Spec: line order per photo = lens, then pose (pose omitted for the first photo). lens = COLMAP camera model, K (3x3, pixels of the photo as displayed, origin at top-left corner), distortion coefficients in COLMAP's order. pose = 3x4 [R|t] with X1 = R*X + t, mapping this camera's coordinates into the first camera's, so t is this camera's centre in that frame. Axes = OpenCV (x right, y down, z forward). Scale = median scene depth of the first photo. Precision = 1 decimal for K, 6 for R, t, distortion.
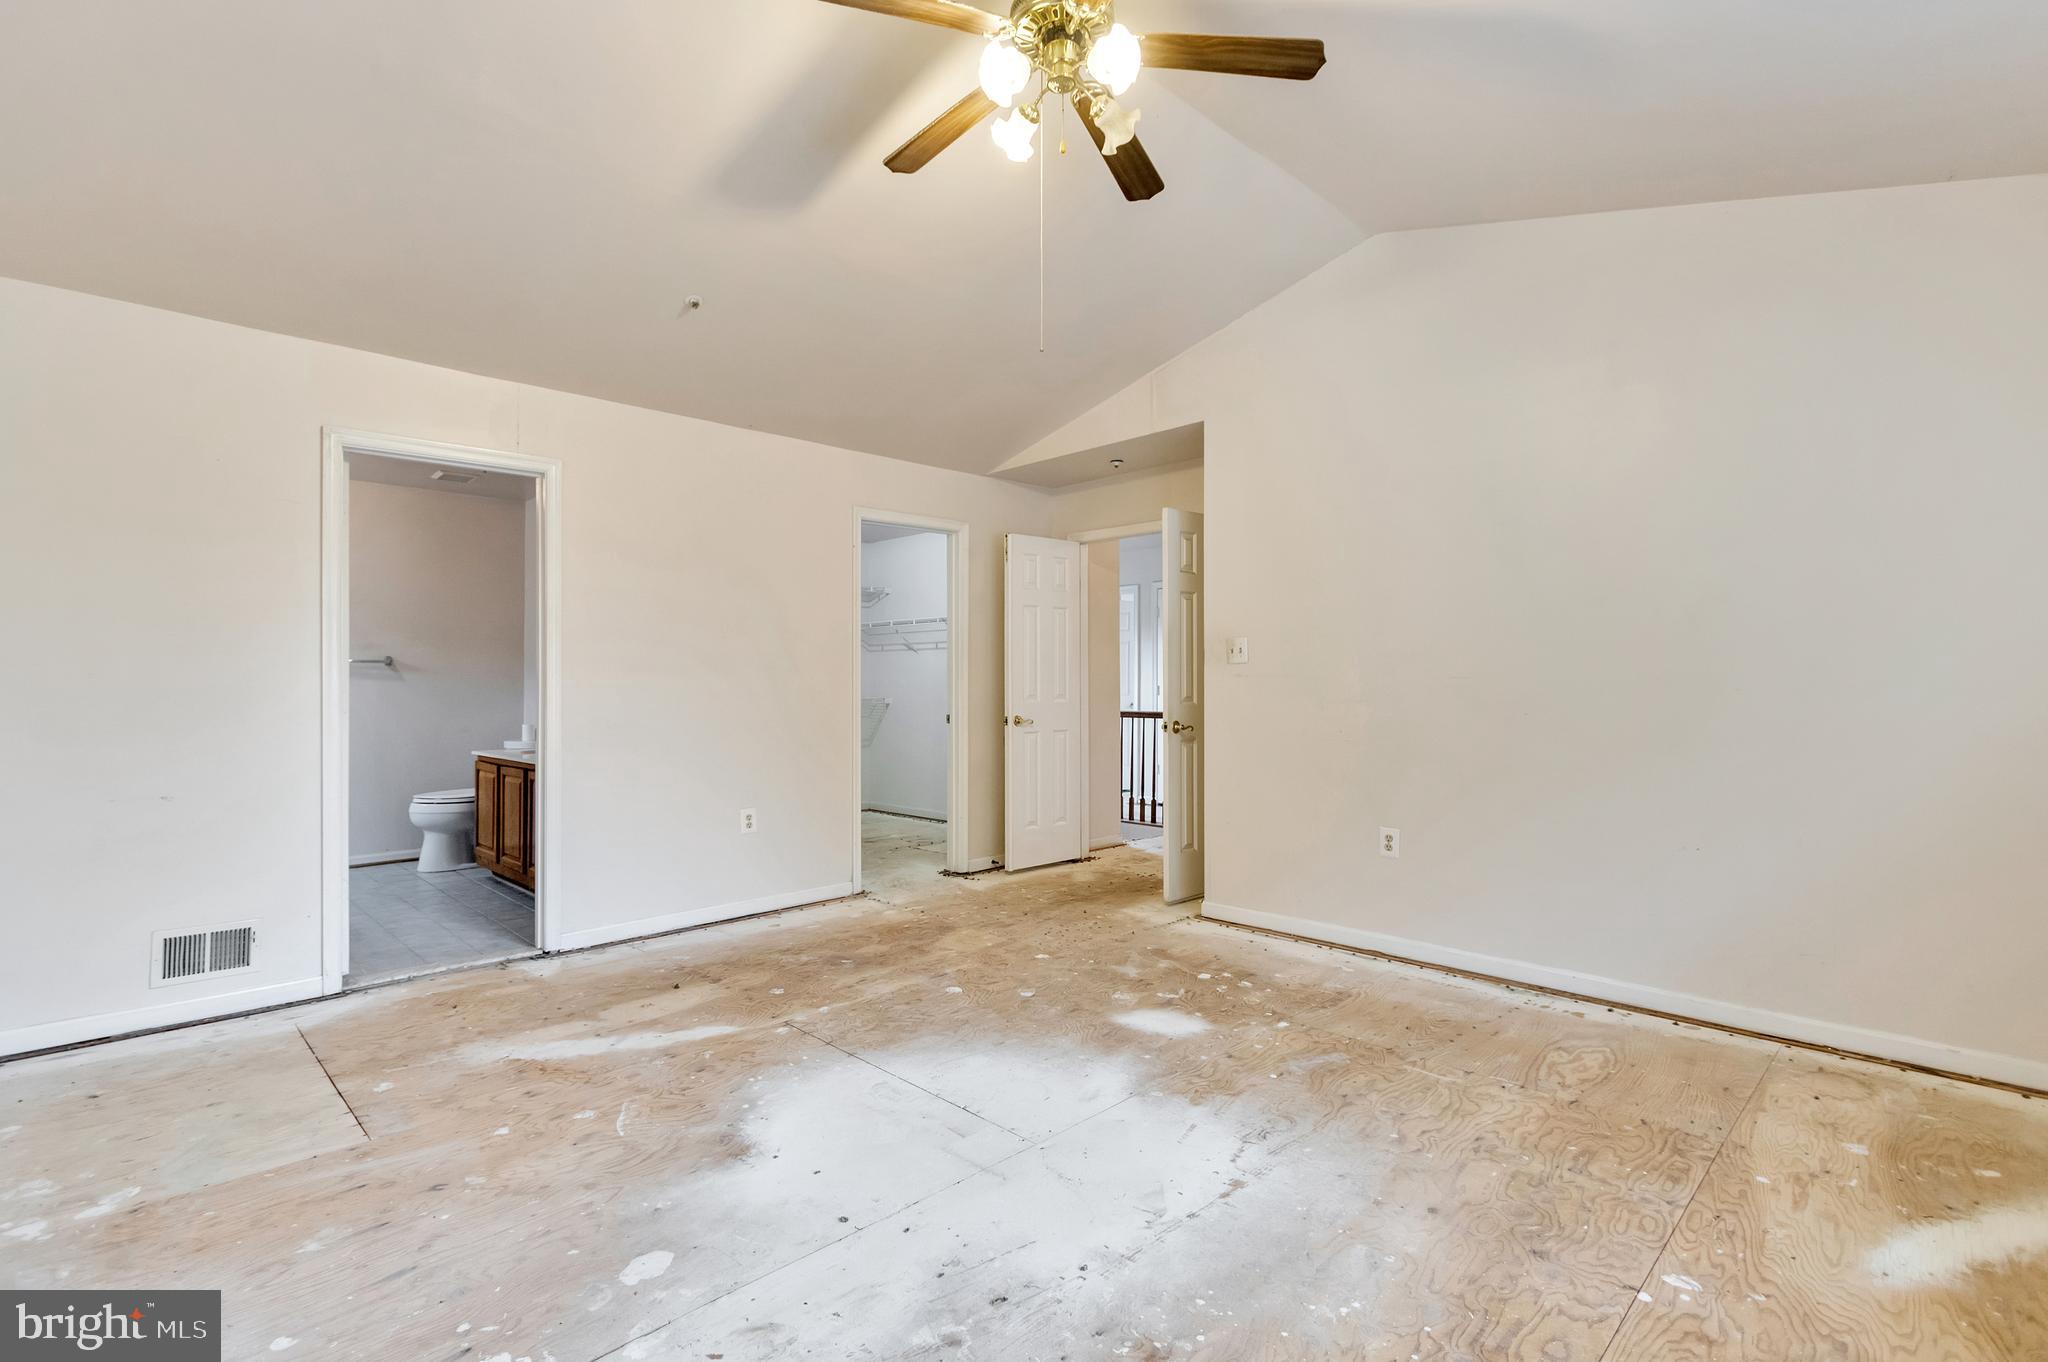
lens RADIAL K [[958.5, 0, 1020.7], [0, 958.5, 679.4], [0, 0, 1]] dist [0.002847, 0.000322]
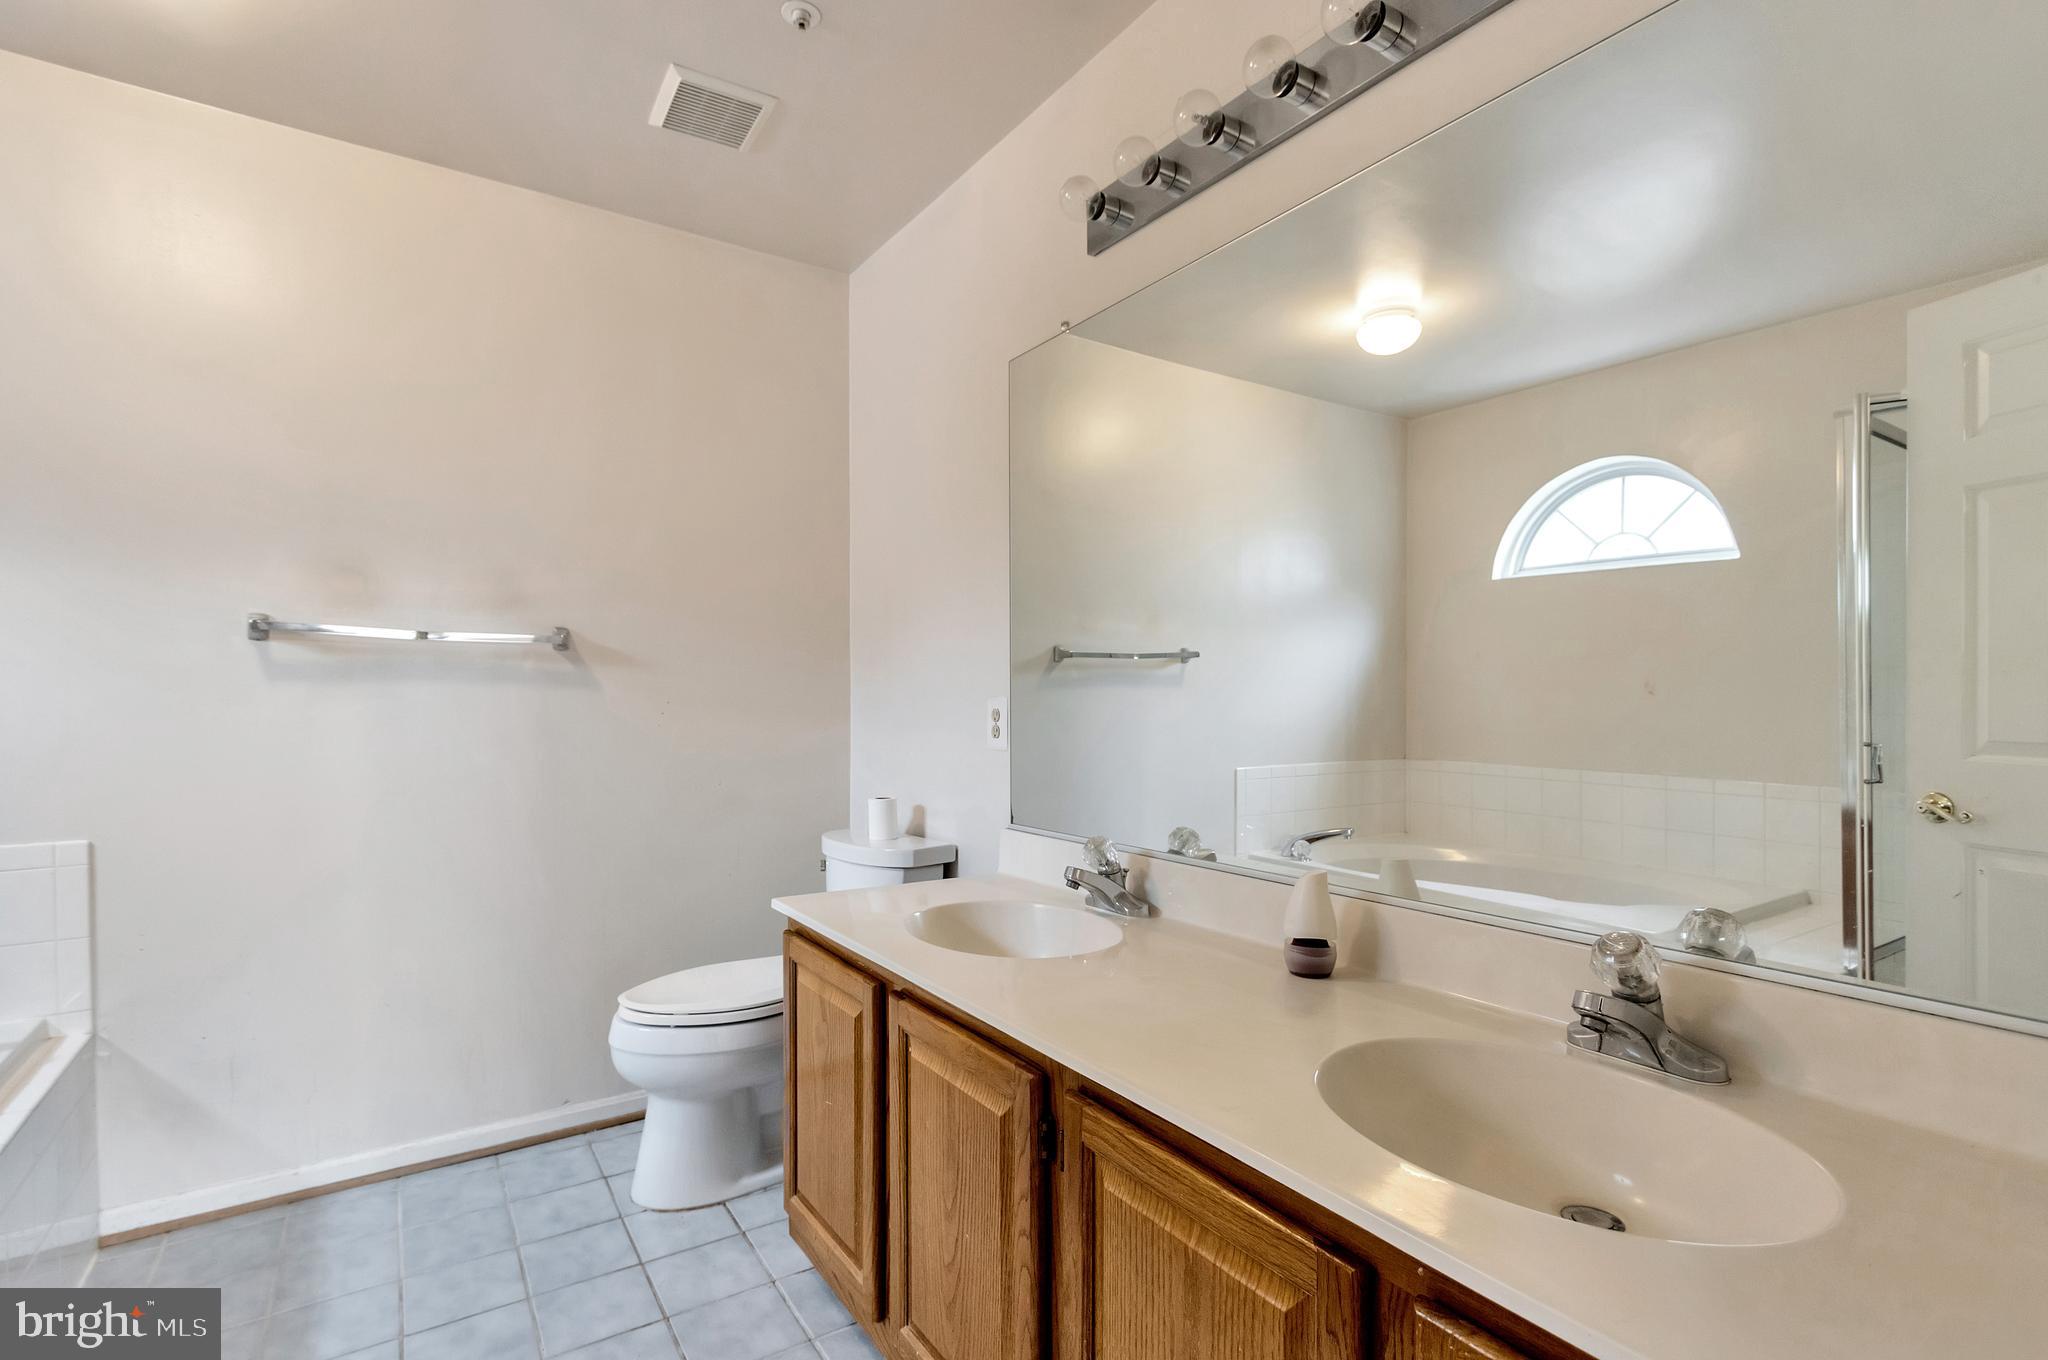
lens RADIAL K [[958.5, 0, 1021.7], [0, 958.5, 685.4], [0, 0, 1]] dist [0.002847, 0.000322]
pose [[0.980792, -0.011897, -0.194693, -0.400855], [0.012985, 0.999906, 0.004315, 0.001008], [0.194624, -0.006761, 0.980855, 0.657239]]
